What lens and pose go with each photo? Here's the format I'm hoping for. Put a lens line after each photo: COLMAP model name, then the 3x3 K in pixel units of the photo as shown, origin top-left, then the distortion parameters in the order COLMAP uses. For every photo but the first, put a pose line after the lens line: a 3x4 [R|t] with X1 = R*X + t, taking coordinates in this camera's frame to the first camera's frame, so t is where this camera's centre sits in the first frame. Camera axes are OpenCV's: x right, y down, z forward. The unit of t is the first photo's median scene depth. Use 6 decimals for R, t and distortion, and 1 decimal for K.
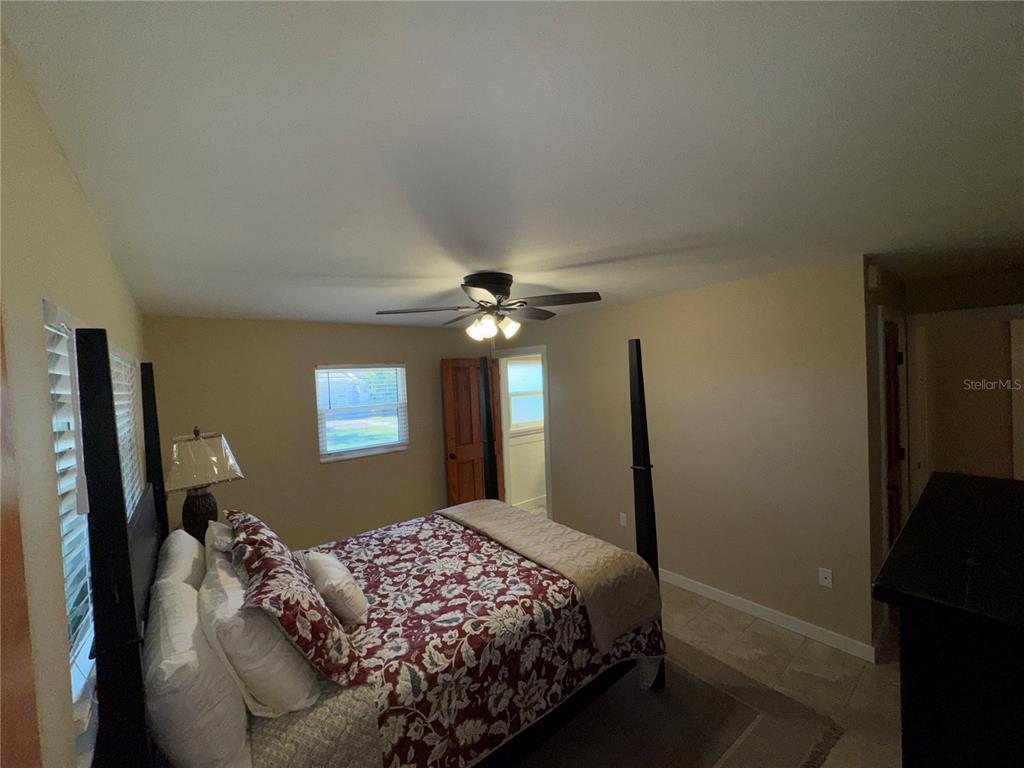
lens RADIAL K [[407.3, 0, 510.2], [0, 407.3, 384.7], [0, 0, 1]] dist [-0.004386, -0.000300]
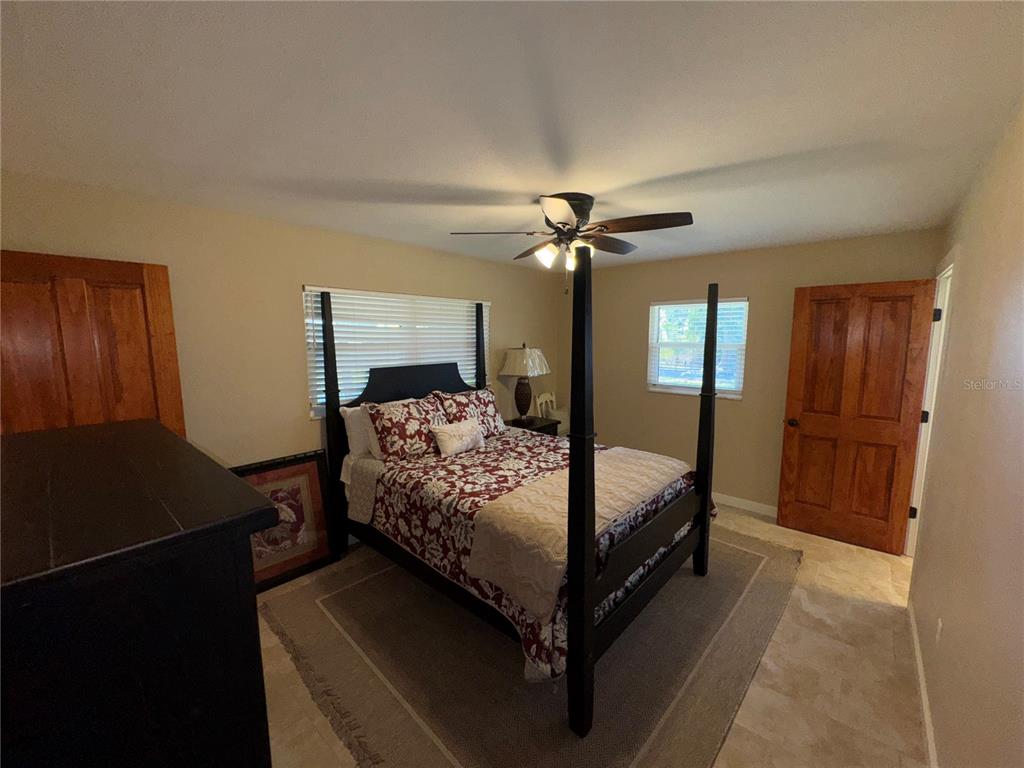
lens RADIAL K [[407.3, 0, 510.2], [0, 407.3, 384.7], [0, 0, 1]] dist [-0.004386, -0.000300]
pose [[0.159269, 0.166905, -0.973024, 1.081516], [-0.030232, 0.985968, 0.164176, 0.007377], [0.986772, 0.003268, 0.162080, 0.858390]]
